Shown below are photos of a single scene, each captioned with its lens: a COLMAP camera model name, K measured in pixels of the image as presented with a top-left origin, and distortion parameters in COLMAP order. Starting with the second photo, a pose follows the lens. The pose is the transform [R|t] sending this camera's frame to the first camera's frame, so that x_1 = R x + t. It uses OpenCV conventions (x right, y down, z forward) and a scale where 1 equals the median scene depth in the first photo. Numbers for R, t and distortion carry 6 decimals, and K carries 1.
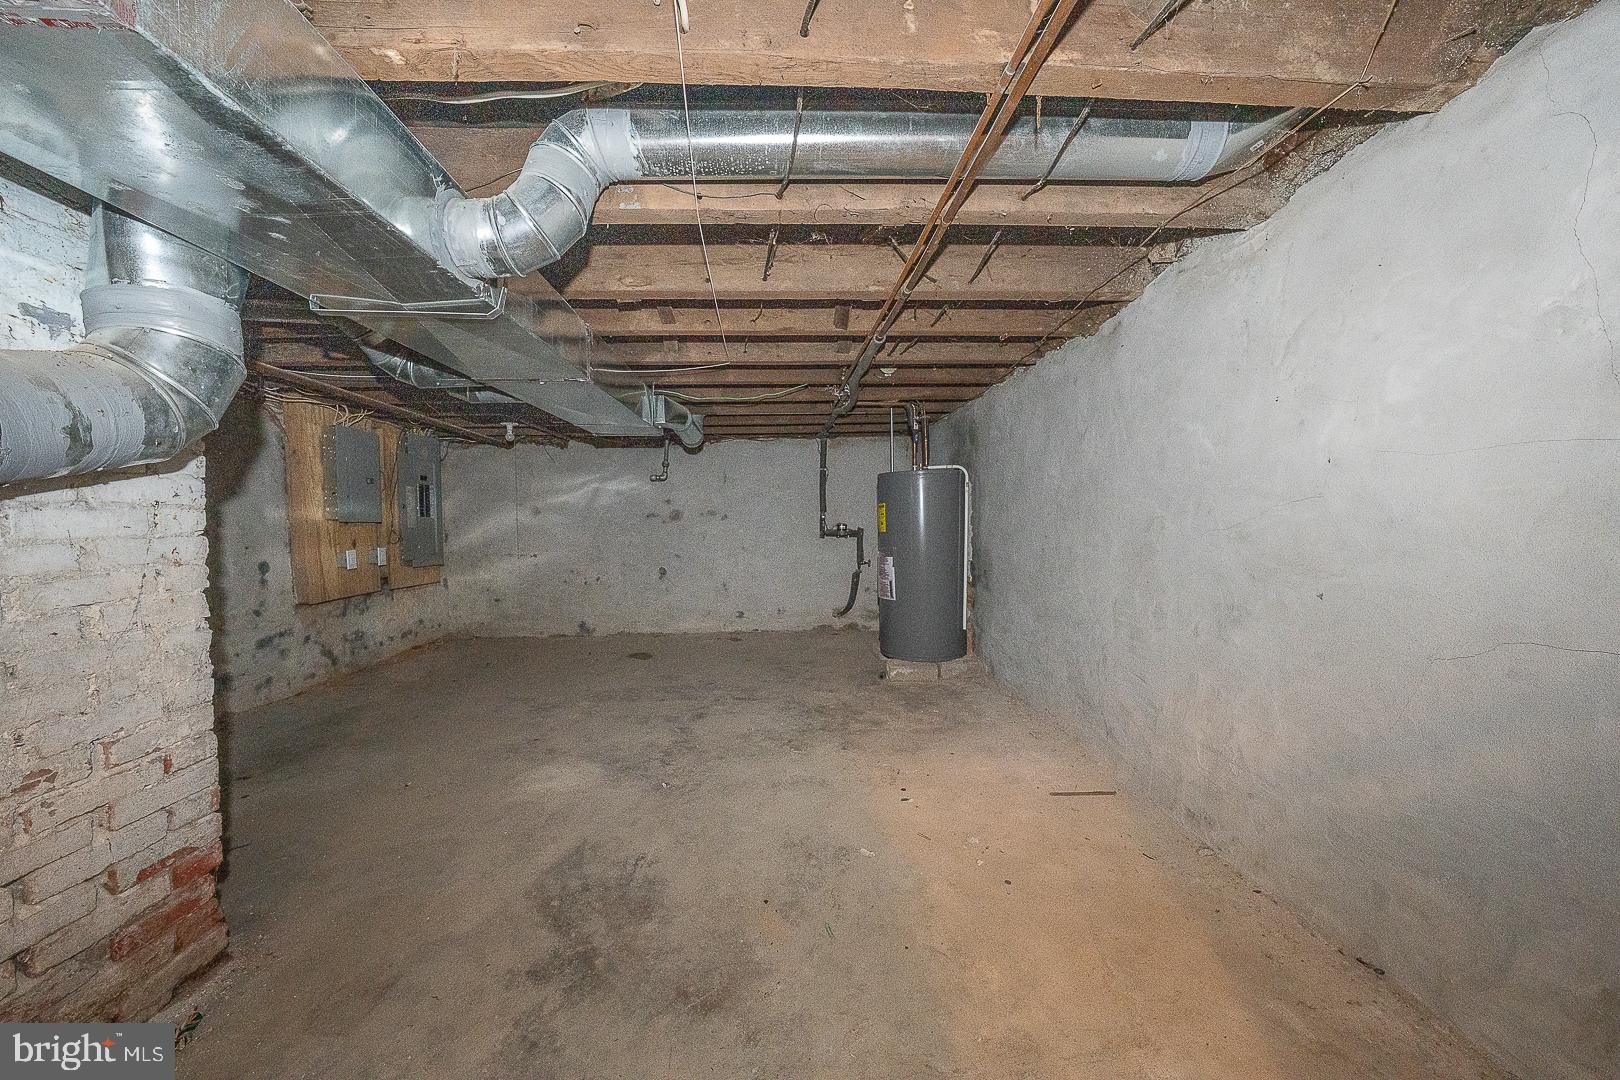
lens RADIAL K [[554.5, 0, 806.8], [0, 554.5, 534.1], [0, 0, 1]] dist [-0.023004, 0.003742]
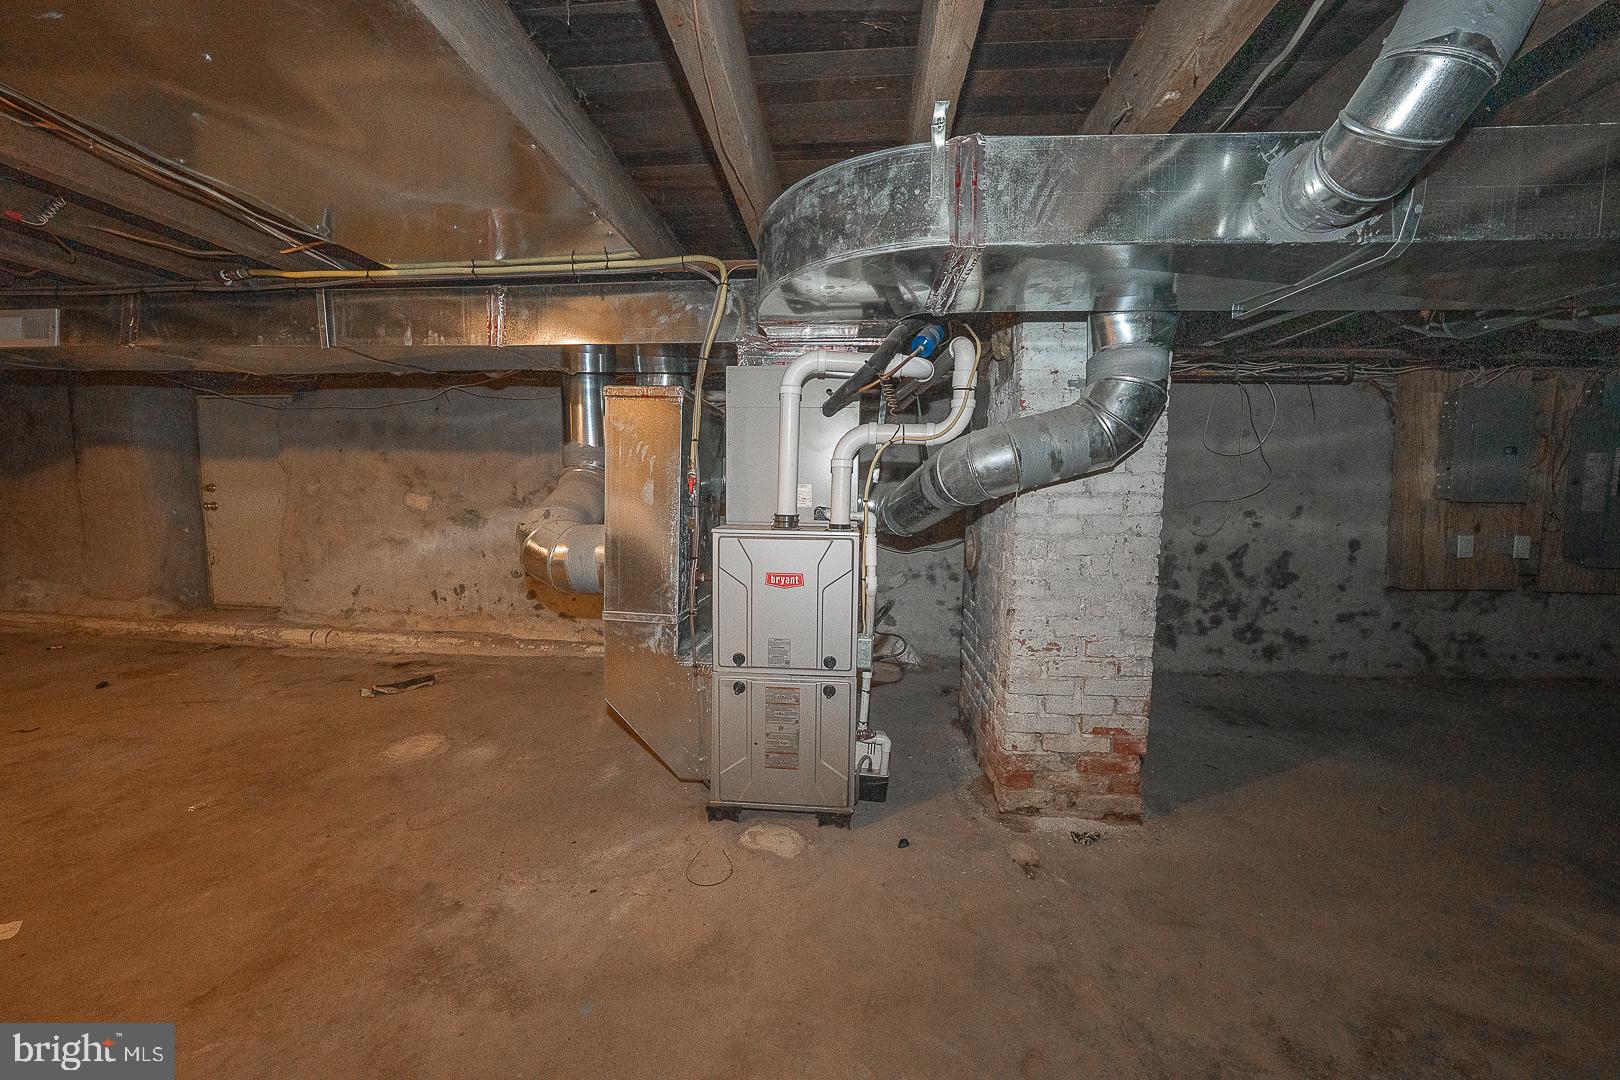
lens RADIAL K [[554.5, 0, 806.8], [0, 554.5, 534.1], [0, 0, 1]] dist [-0.023004, 0.003742]
pose [[-0.150385, 0.085597, -0.984915, 0.373109], [-0.028977, 0.995435, 0.090936, -0.051298], [0.988203, 0.042215, -0.147218, 0.333198]]
